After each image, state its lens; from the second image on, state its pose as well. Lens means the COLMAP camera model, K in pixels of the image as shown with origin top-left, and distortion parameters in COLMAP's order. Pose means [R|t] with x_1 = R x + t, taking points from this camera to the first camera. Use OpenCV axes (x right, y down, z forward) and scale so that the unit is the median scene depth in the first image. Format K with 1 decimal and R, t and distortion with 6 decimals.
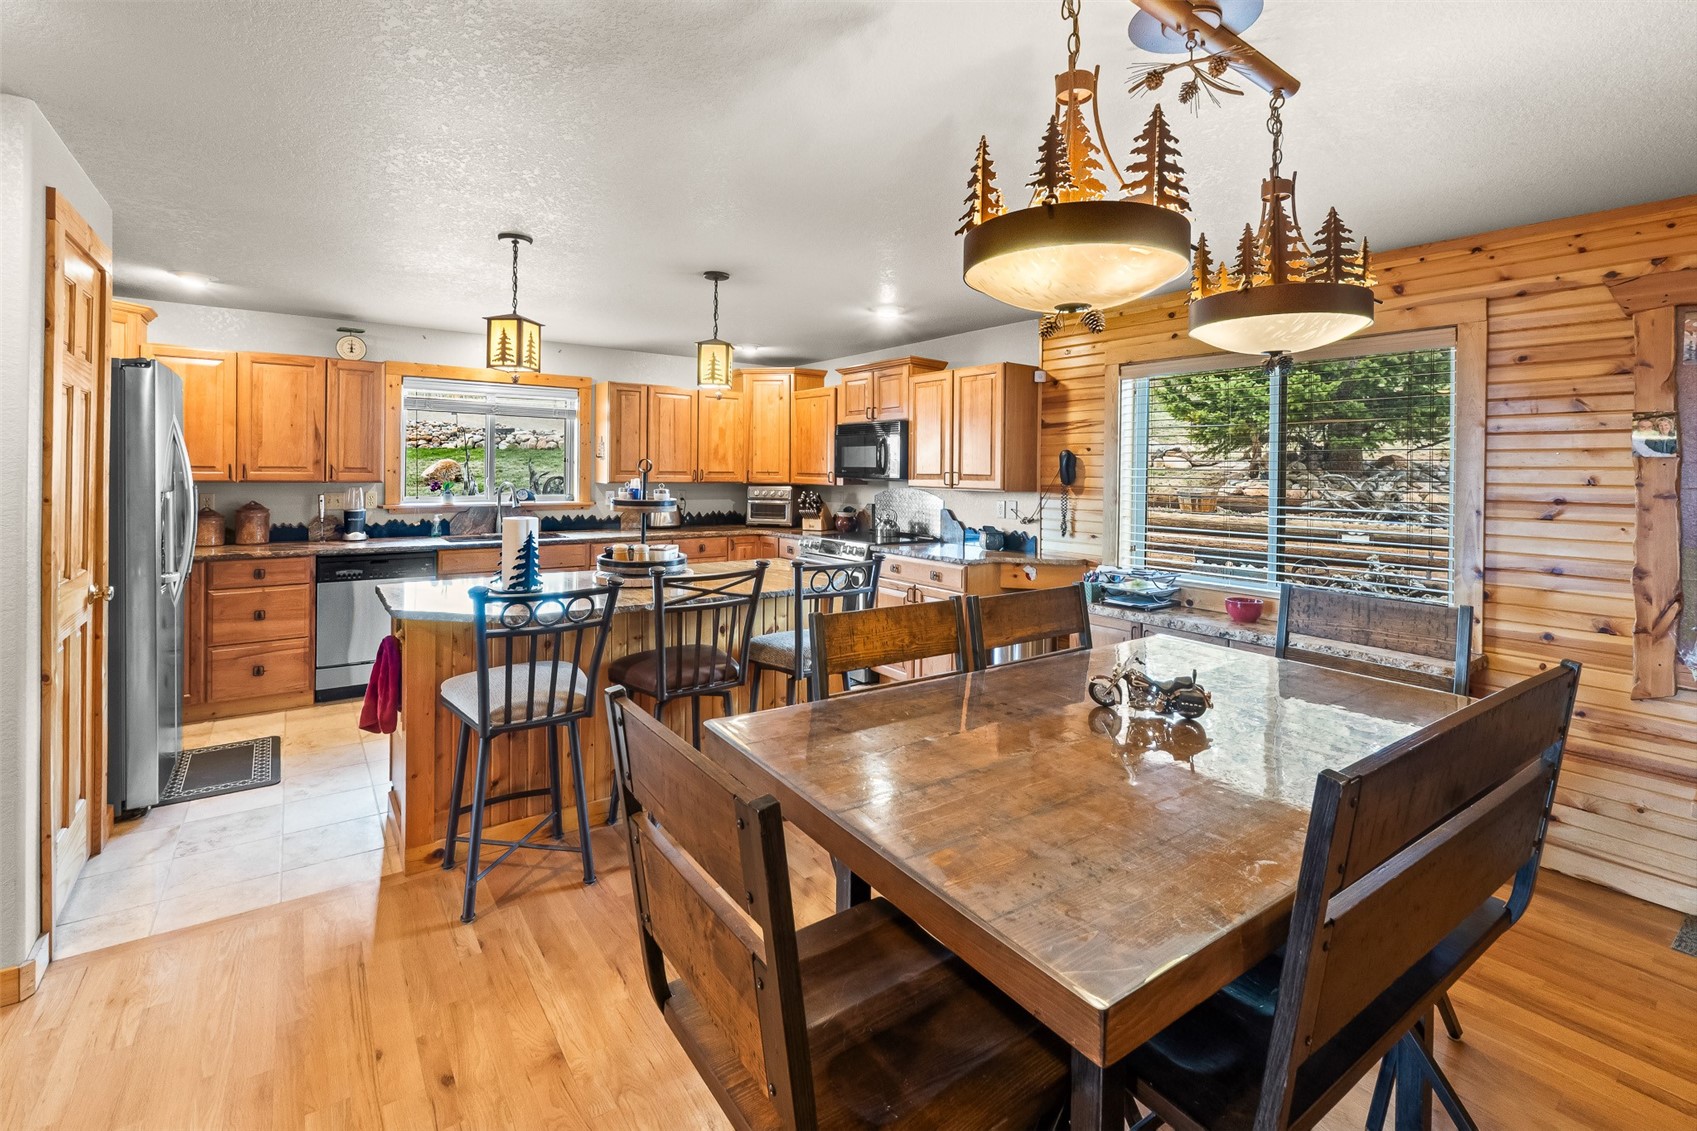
lens RADIAL K [[759.6, 0, 848.6], [0, 759.6, 472.6], [0, 0, 1]] dist [-0.003012, -0.000173]
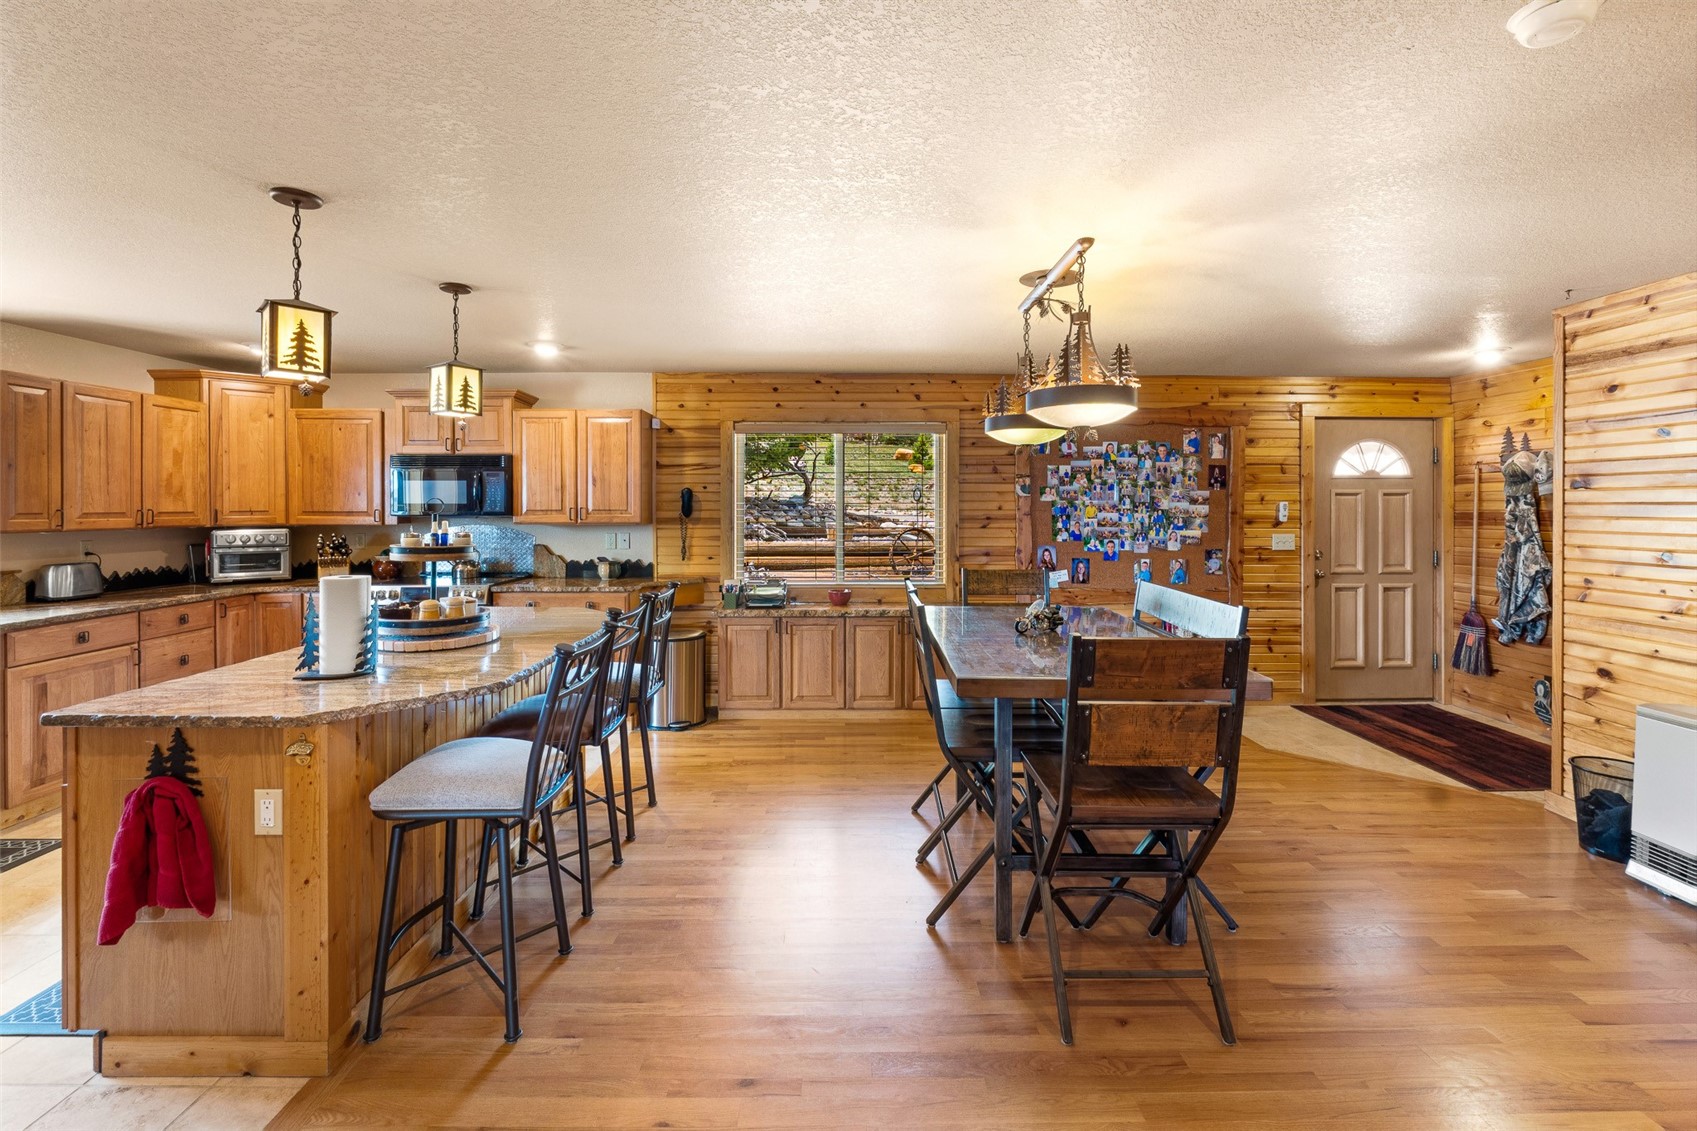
lens RADIAL K [[737.4, 0, 859.6], [0, 737.4, 507.4], [0, 0, 1]] dist [0.000795, 0.000262]
pose [[0.576130, -0.014404, 0.817231, -0.495809], [0.010171, 0.999894, 0.010453, -0.007989], [-0.817294, 0.002290, 0.576216, 0.103218]]
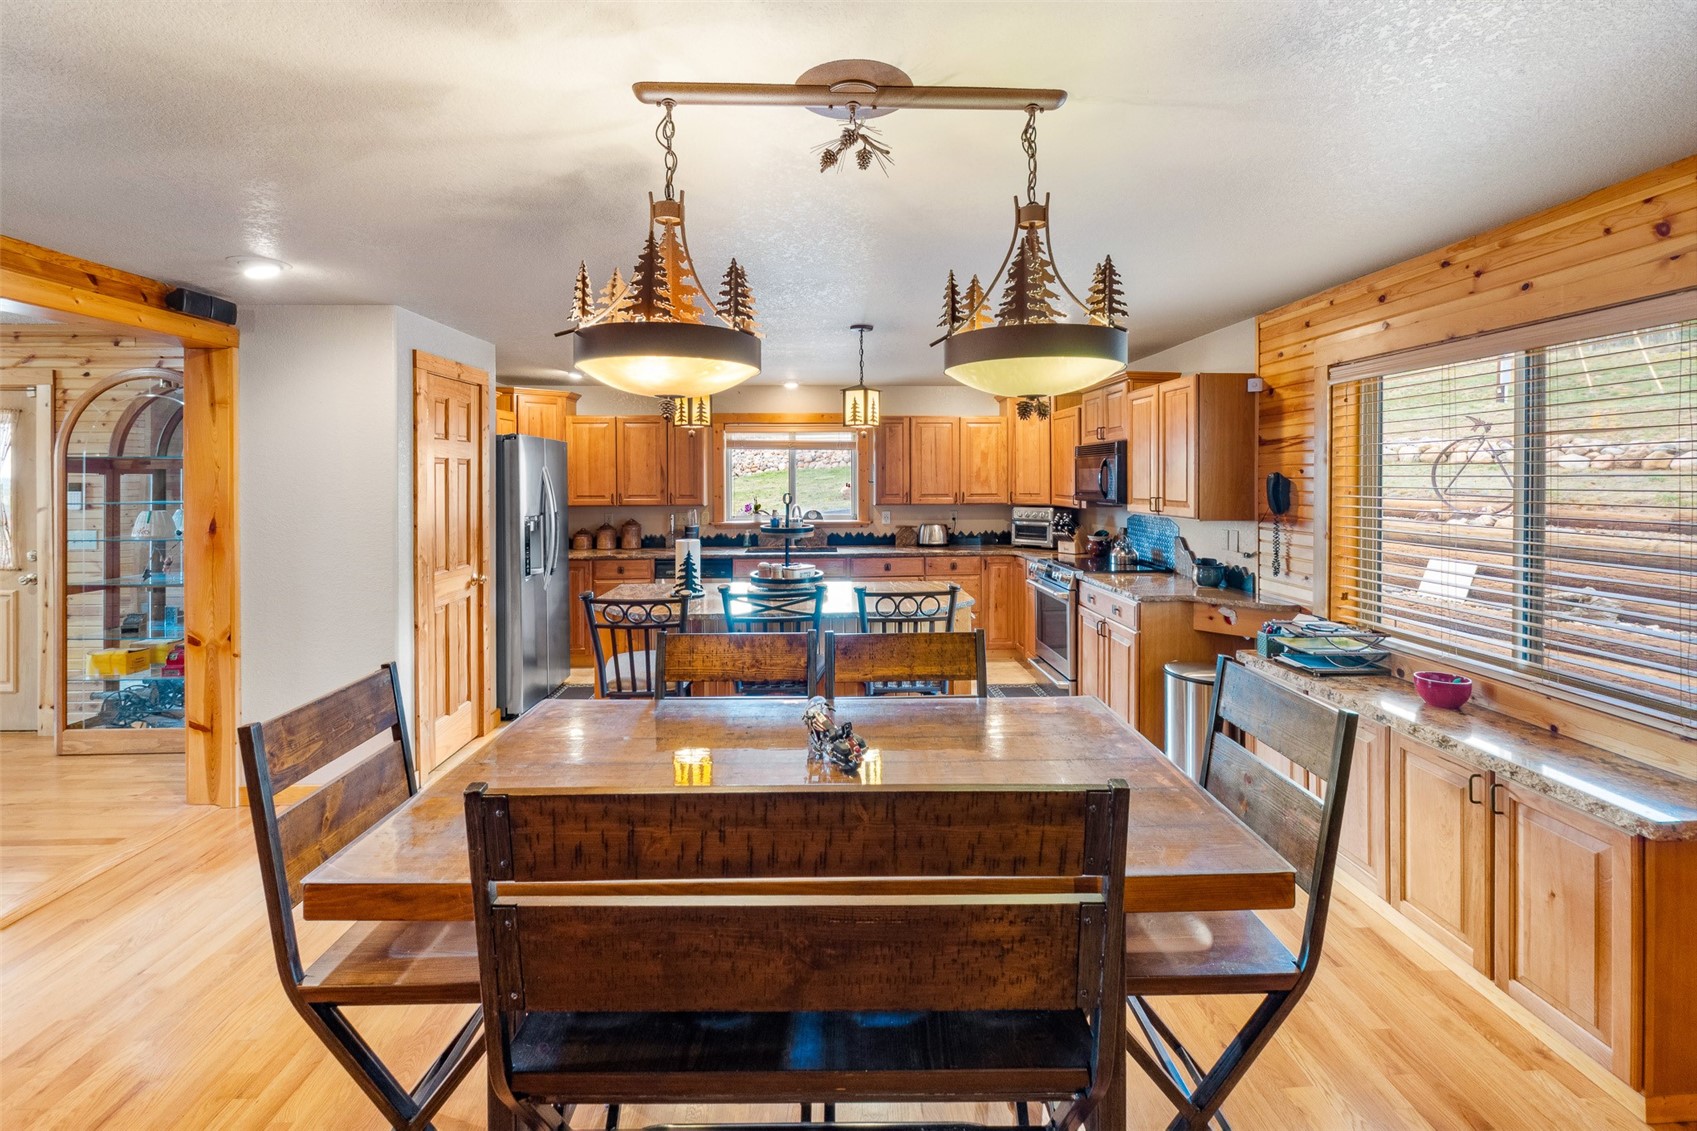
lens RADIAL K [[754.9, 0, 851.8], [0, 754.9, 483.0], [0, 0, 1]] dist [-0.002377, -0.000222]
pose [[0.827564, -0.011946, -0.561244, 0.360437], [0.013401, 0.999909, -0.001523, -0.022568], [0.561211, -0.006261, 0.827649, 0.052270]]
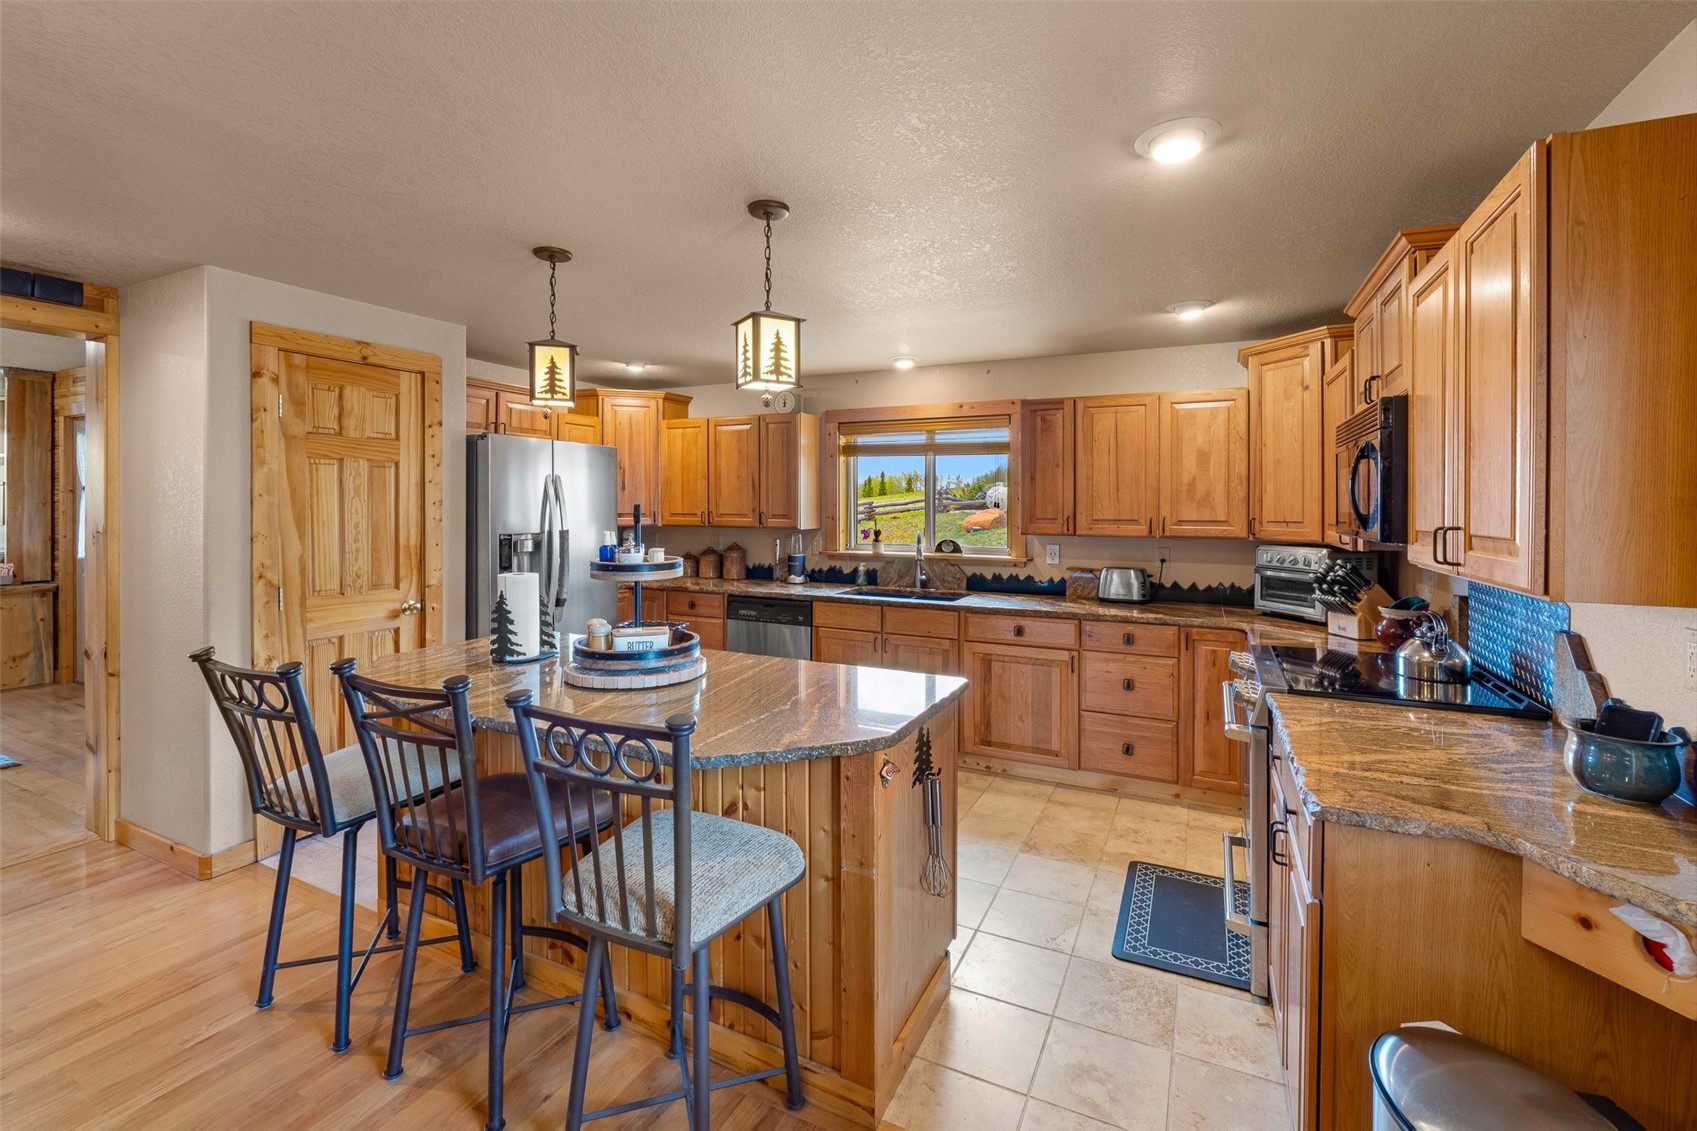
lens RADIAL K [[737.4, 0, 859.6], [0, 737.4, 507.4], [0, 0, 1]] dist [0.000795, 0.000262]
pose [[0.454177, -0.009159, -0.890865, 0.329911], [-0.003155, 0.999924, -0.011889, -0.005010], [0.890906, 0.008211, 0.454113, 0.647902]]
